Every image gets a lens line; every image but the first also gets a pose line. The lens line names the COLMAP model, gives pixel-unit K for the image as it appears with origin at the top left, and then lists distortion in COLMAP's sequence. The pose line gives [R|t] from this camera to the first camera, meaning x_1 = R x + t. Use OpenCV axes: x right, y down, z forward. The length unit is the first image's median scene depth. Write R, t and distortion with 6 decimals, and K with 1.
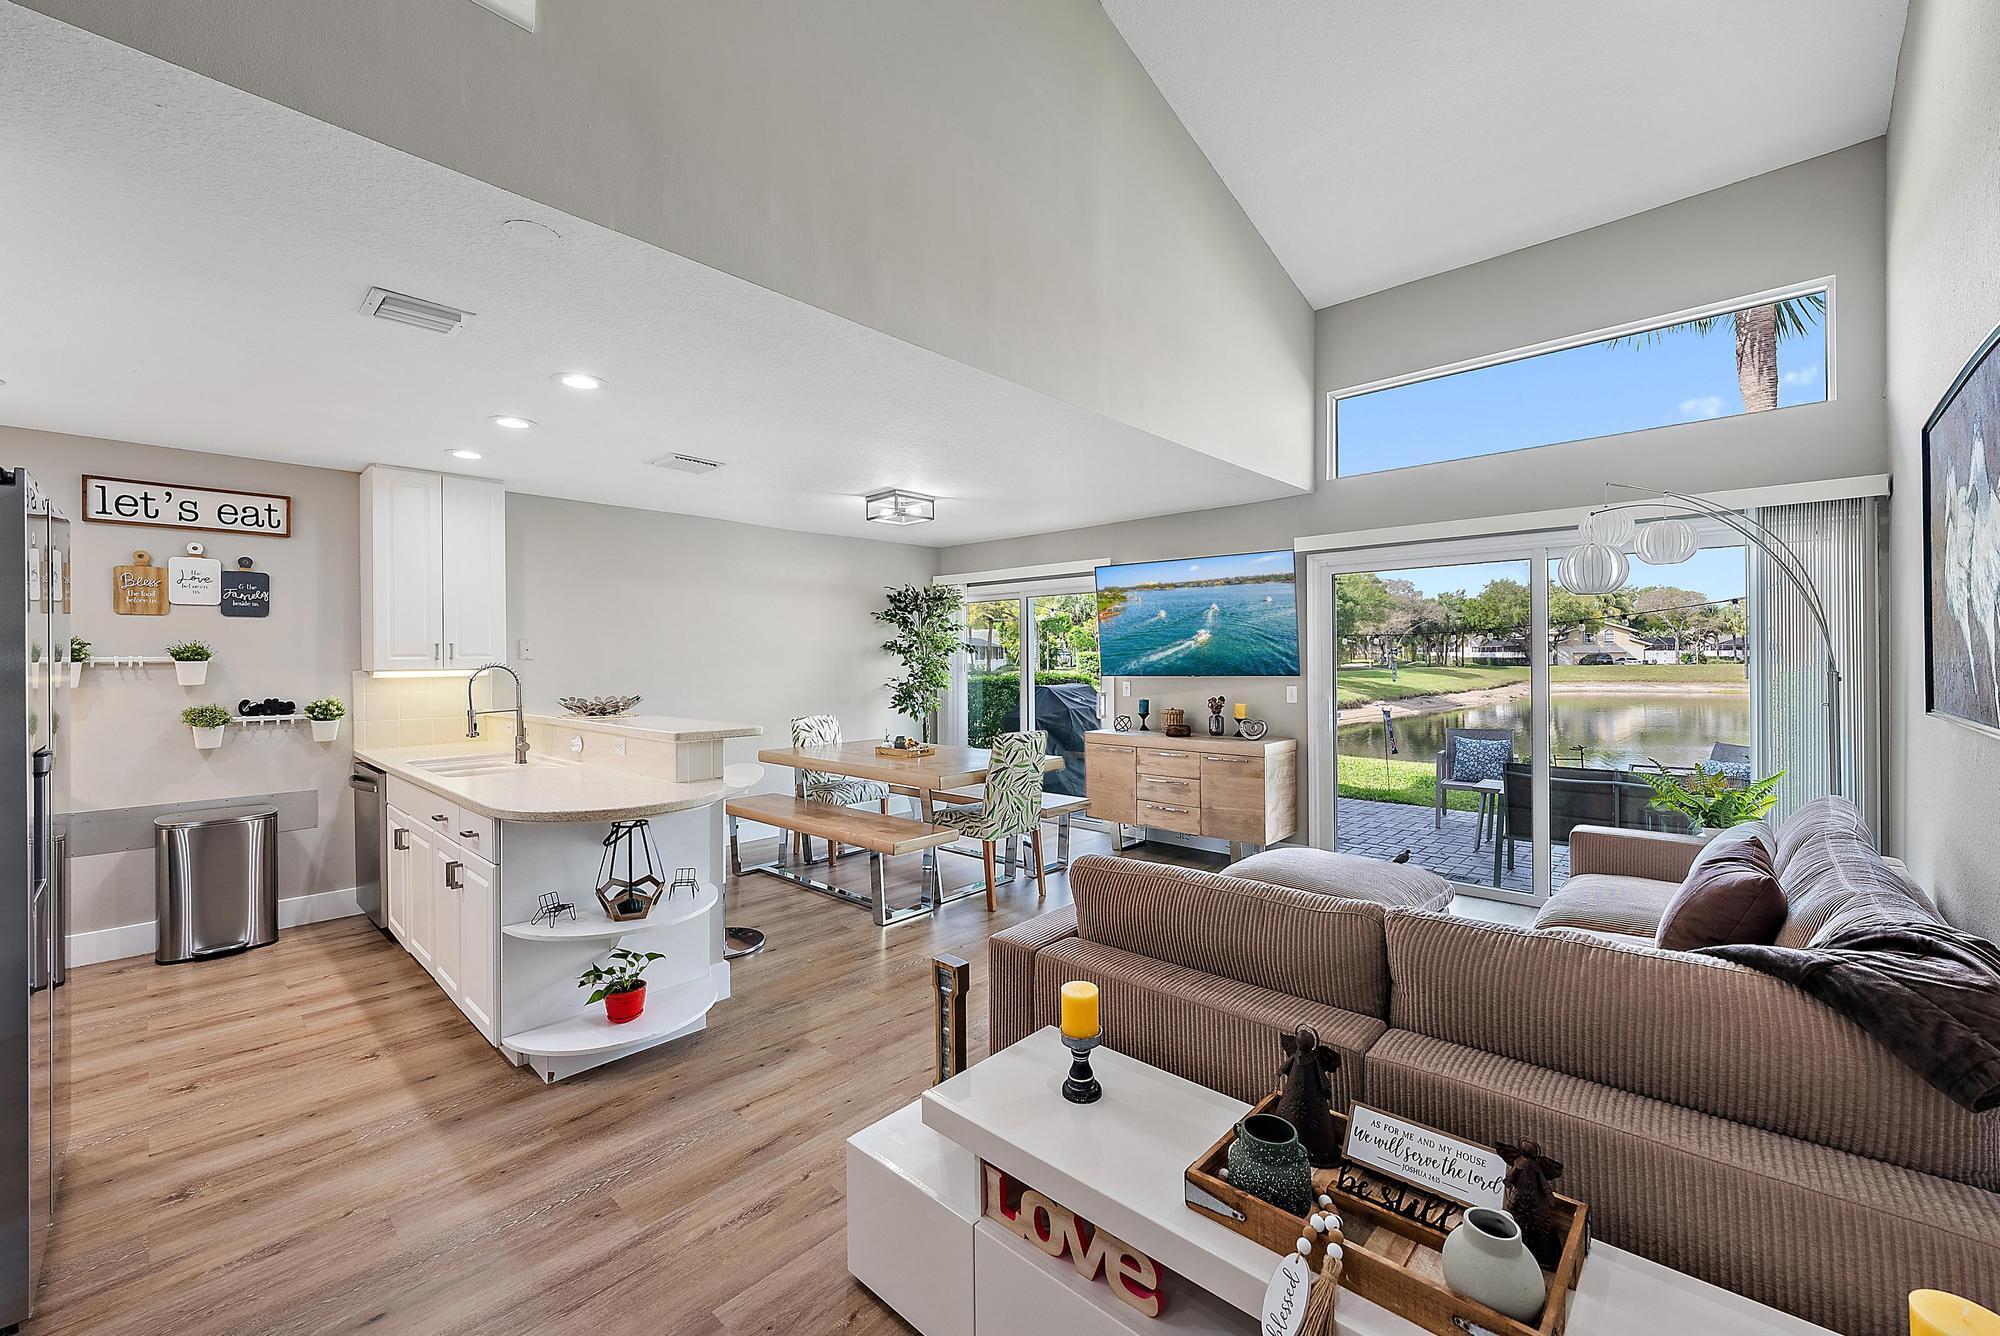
lens RADIAL K [[780.5, 0, 995.0], [0, 780.5, 654.4], [0, 0, 1]] dist [-0.002730, 0.000056]
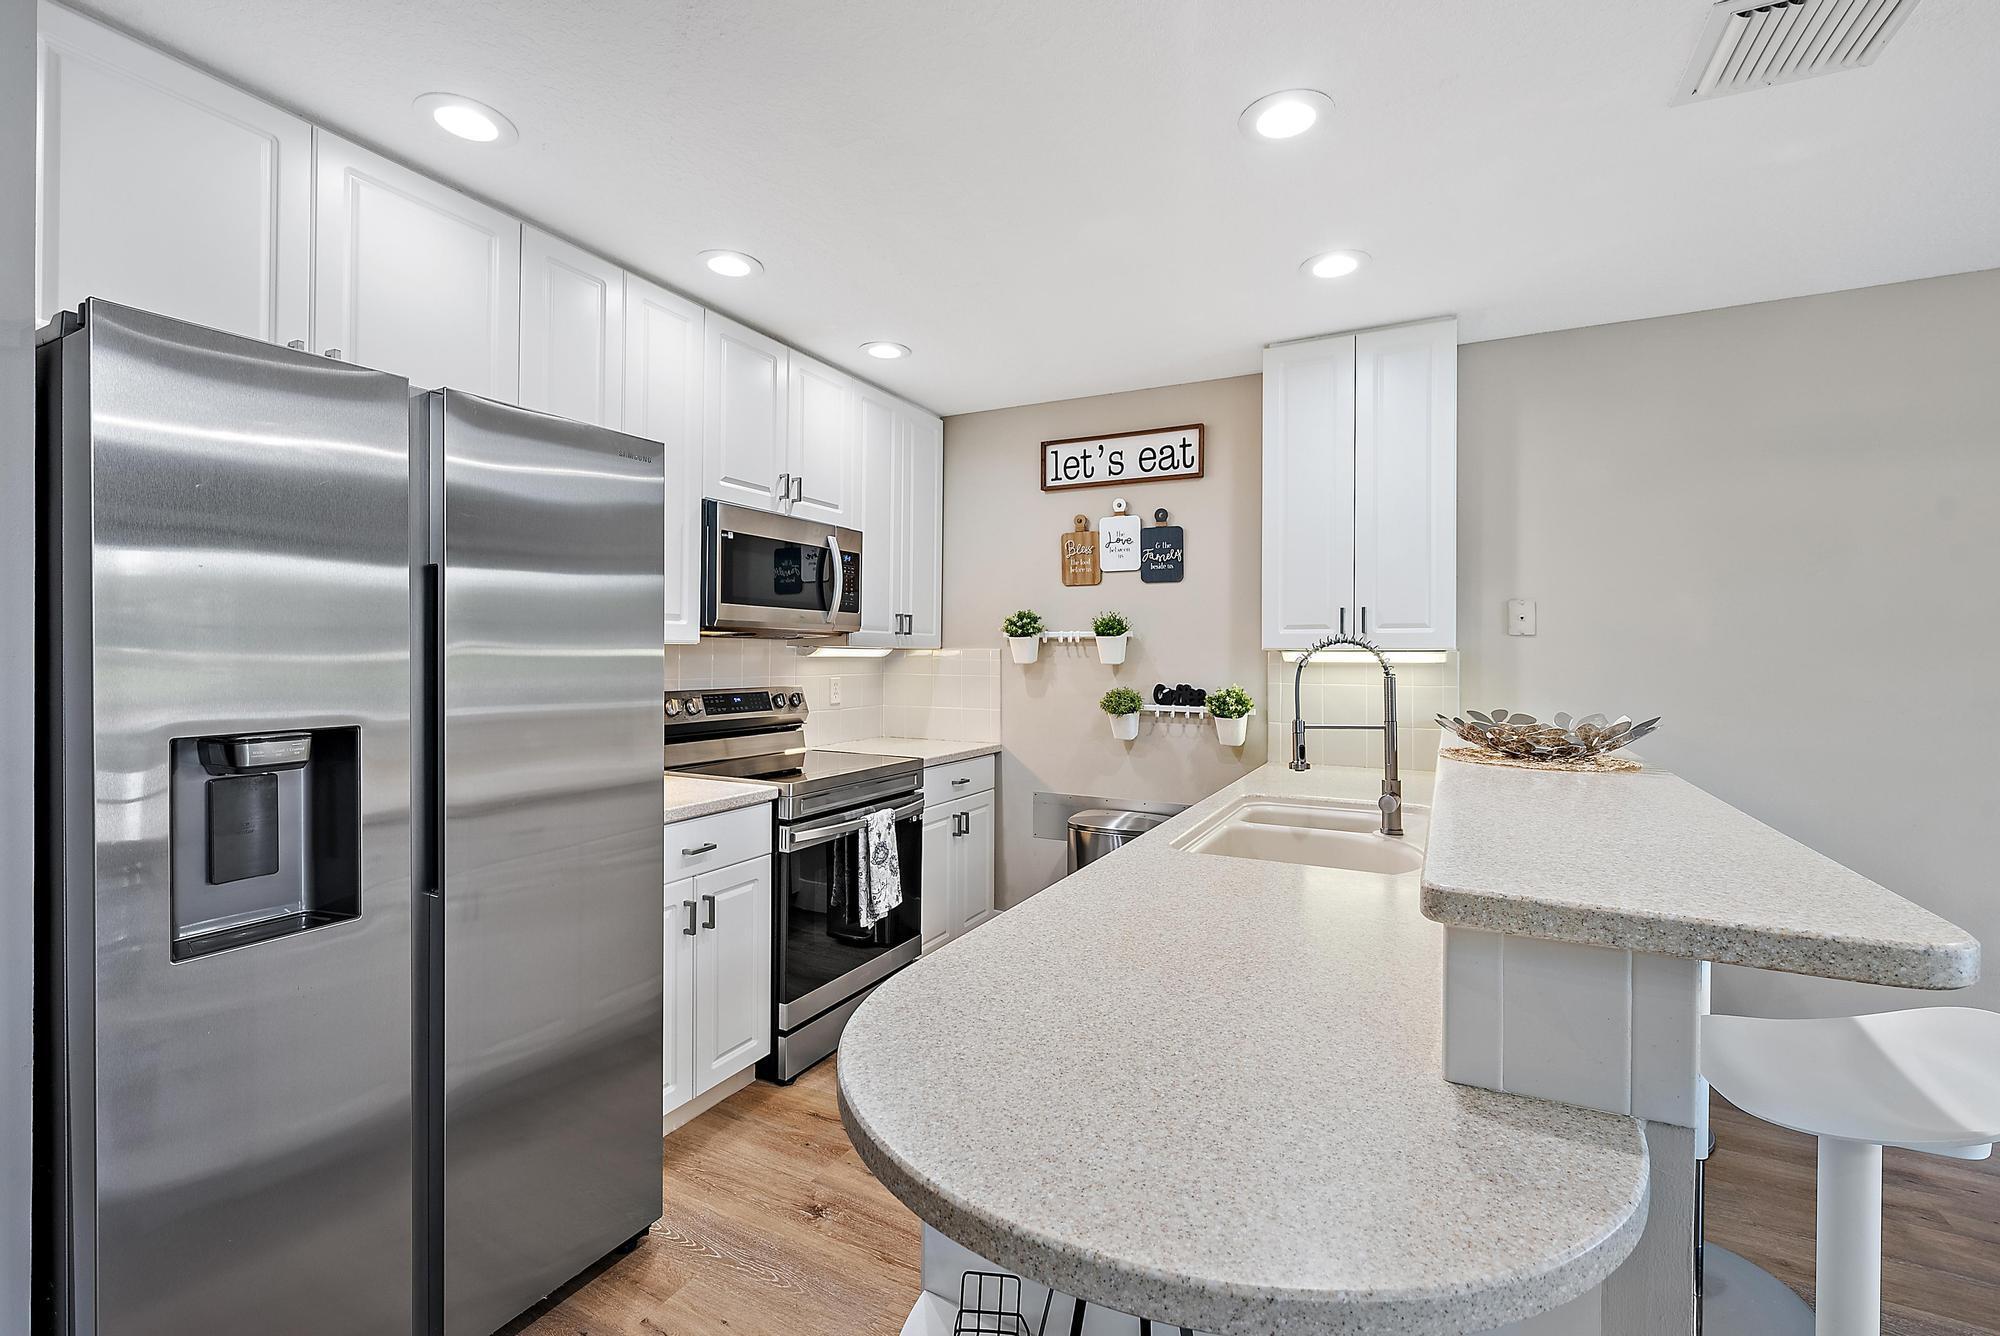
lens RADIAL K [[870.8, 0, 996.8], [0, 870.8, 652.0], [0, 0, 1]] dist [0.003681, 0.000103]
pose [[0.268776, 0.009286, -0.963158, -0.133955], [-0.003610, 0.999956, 0.008634, 0.017410], [0.963196, 0.001156, 0.268798, 0.597527]]
